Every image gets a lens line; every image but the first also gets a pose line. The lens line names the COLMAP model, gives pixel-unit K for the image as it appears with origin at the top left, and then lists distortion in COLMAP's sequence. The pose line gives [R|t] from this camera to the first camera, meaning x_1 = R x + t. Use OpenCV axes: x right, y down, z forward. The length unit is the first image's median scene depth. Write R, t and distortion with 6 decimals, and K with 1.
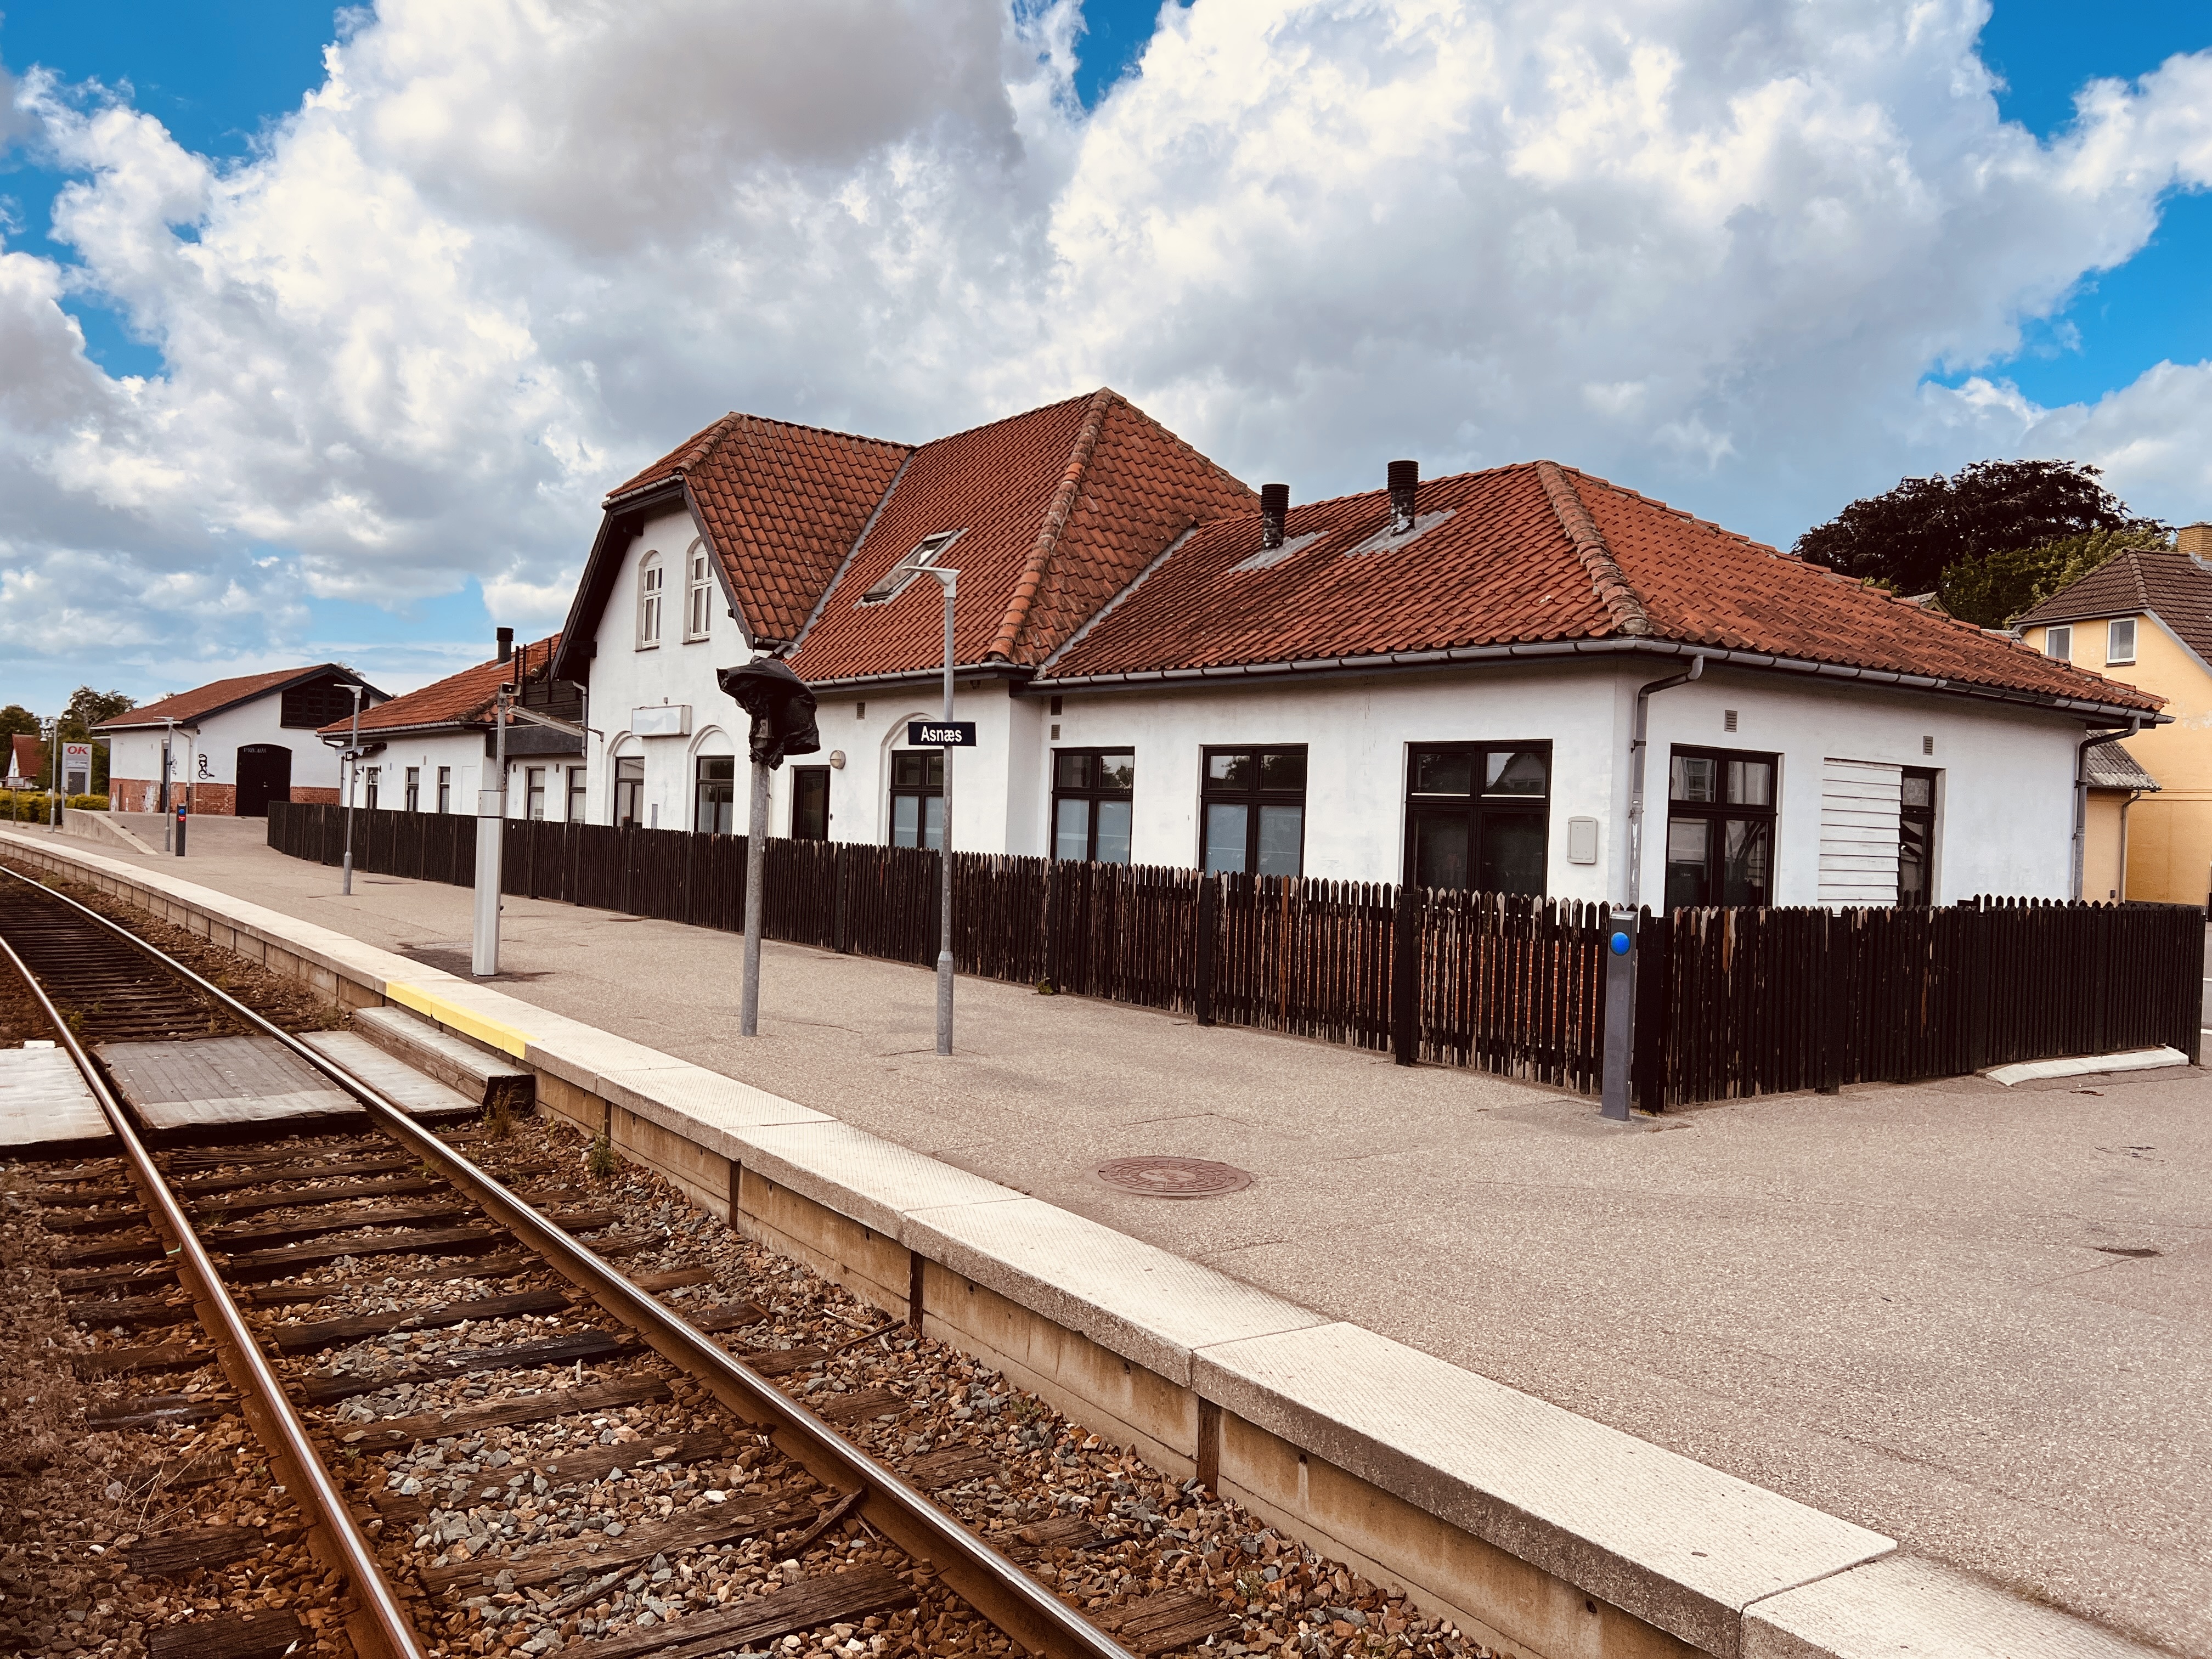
lens RADIAL K [[1646.9, 0, 1106.7], [0, 1646.9, 832.5], [0, 0, 1]] dist [0.034308, -0.019408]
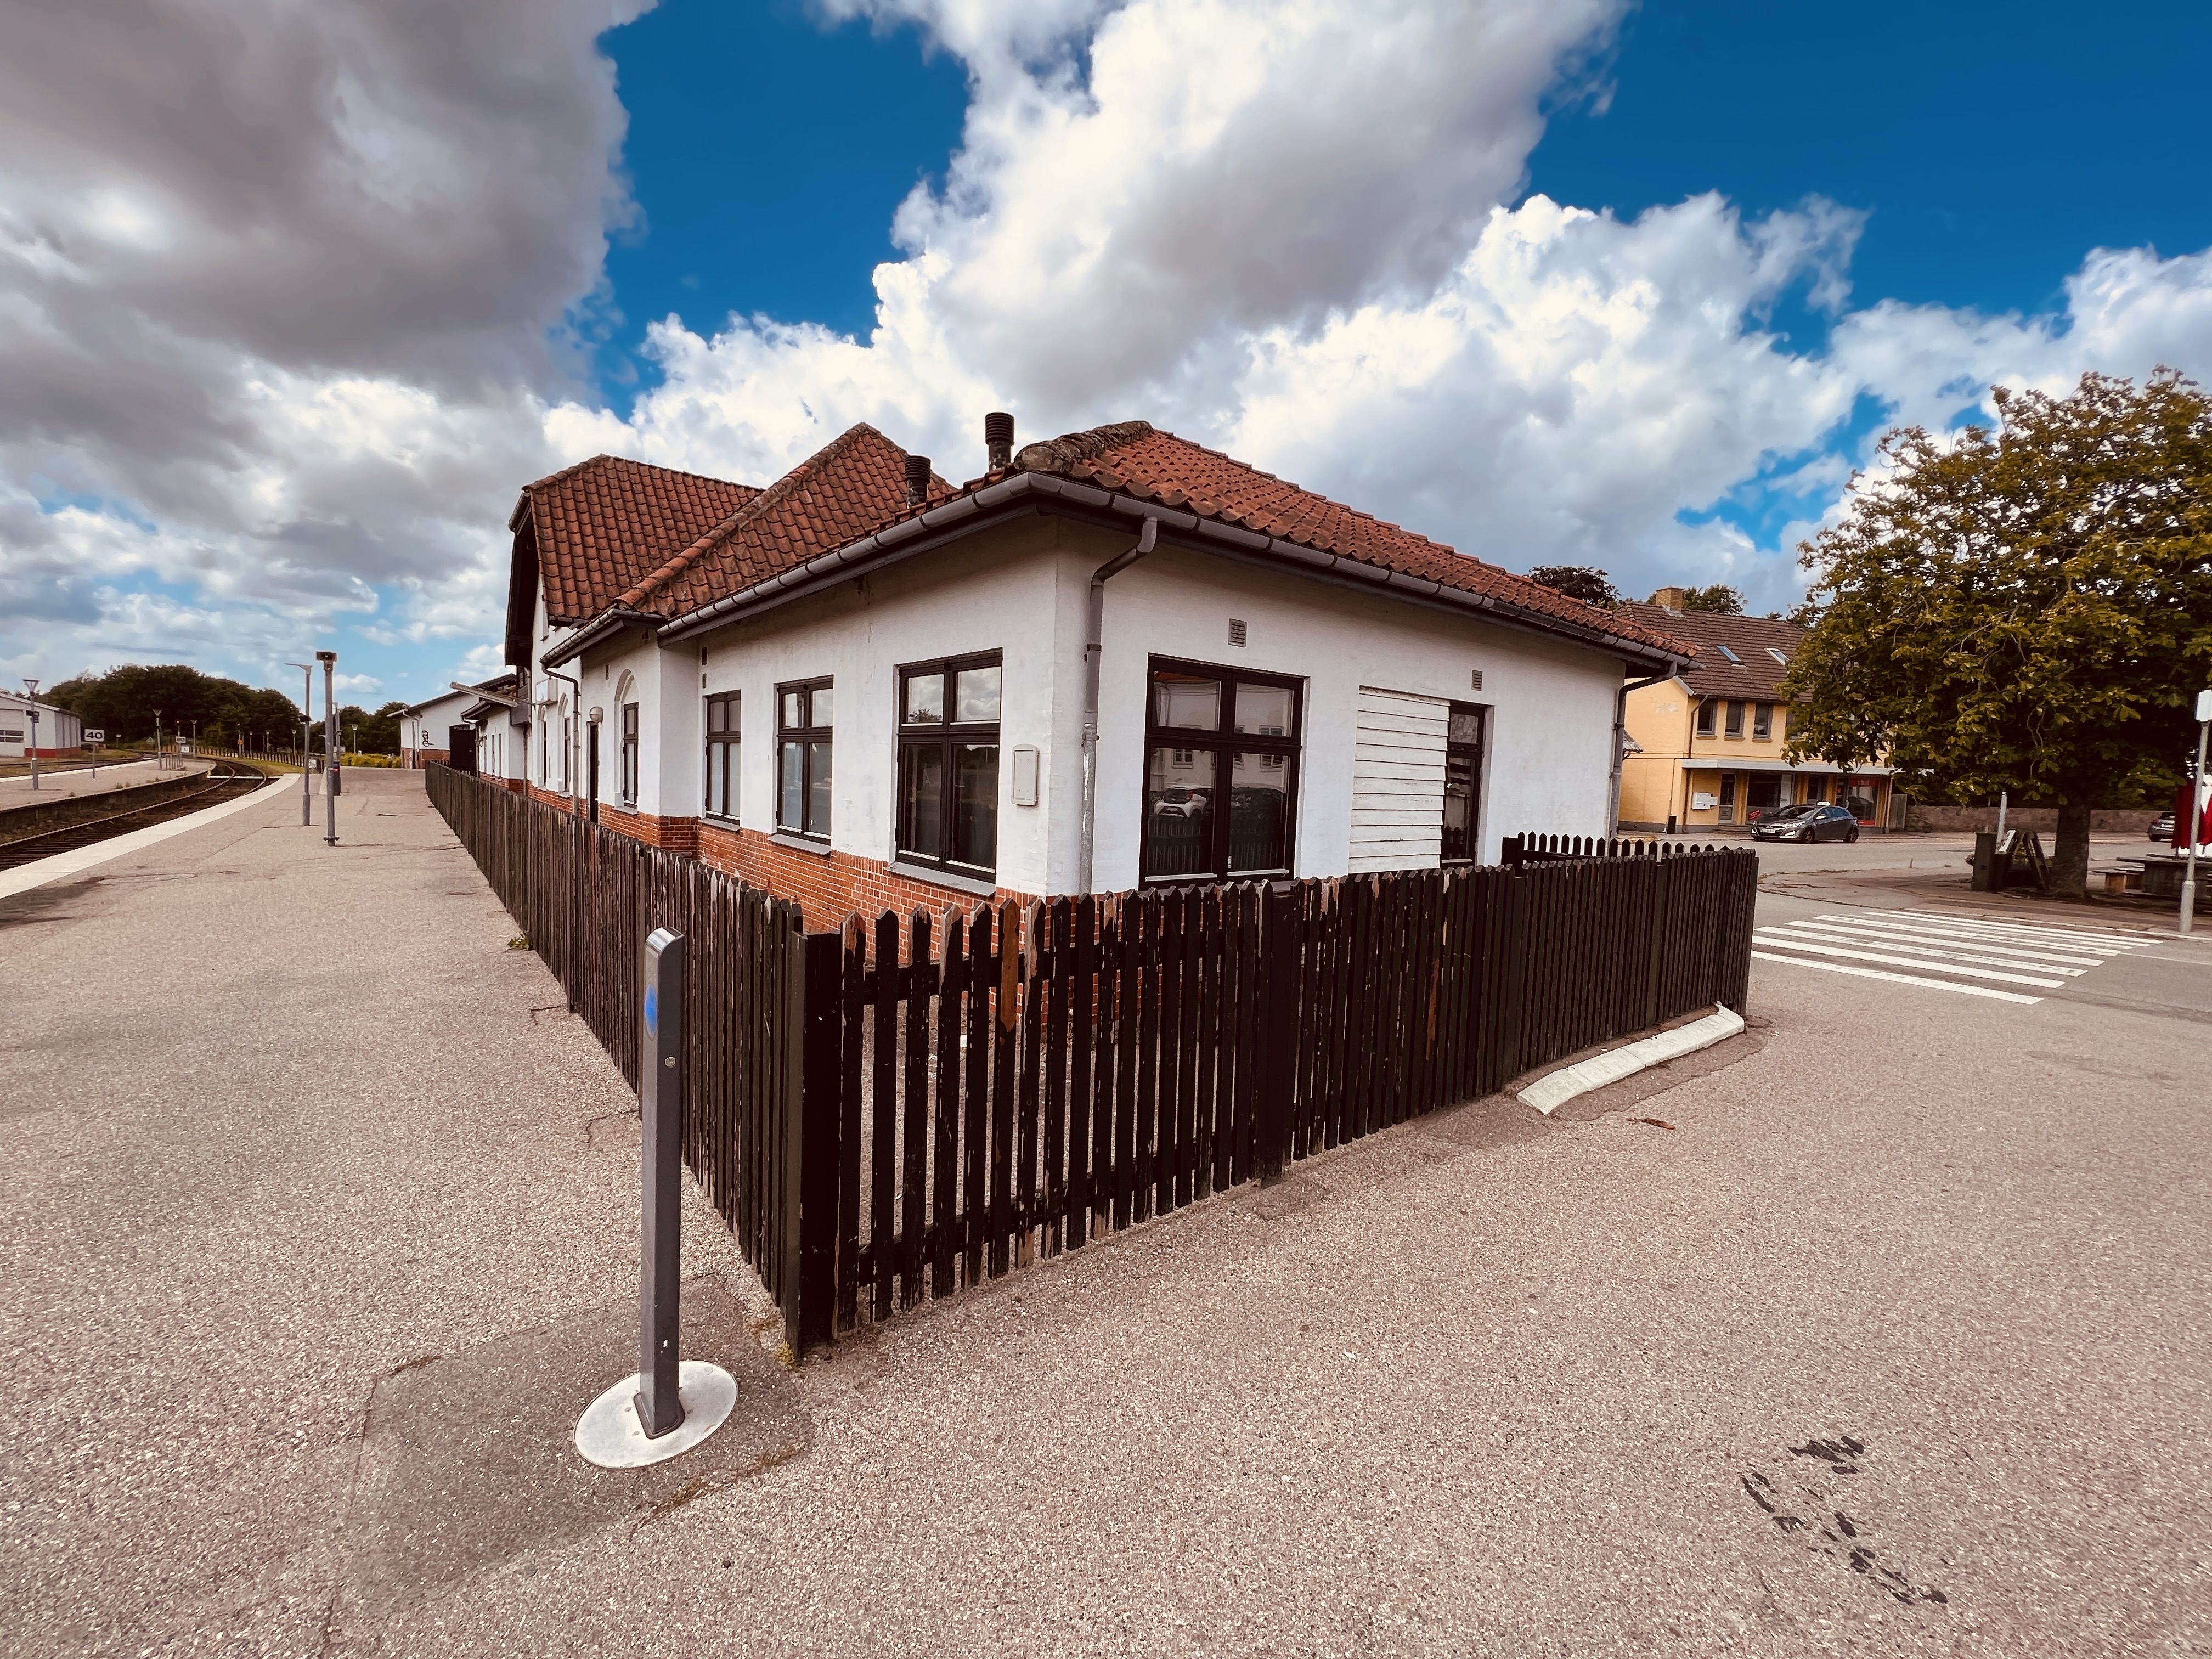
lens RADIAL K [[880.6, 0, 1110.8], [0, 880.6, 834.9], [0, 0, 1]] dist [-0.011569, -0.000807]
pose [[0.999376, -0.002895, 0.035207, 0.250627], [0.000731, 0.998119, 0.061310, 0.005989], [-0.035319, -0.061246, 0.997498, 0.466706]]
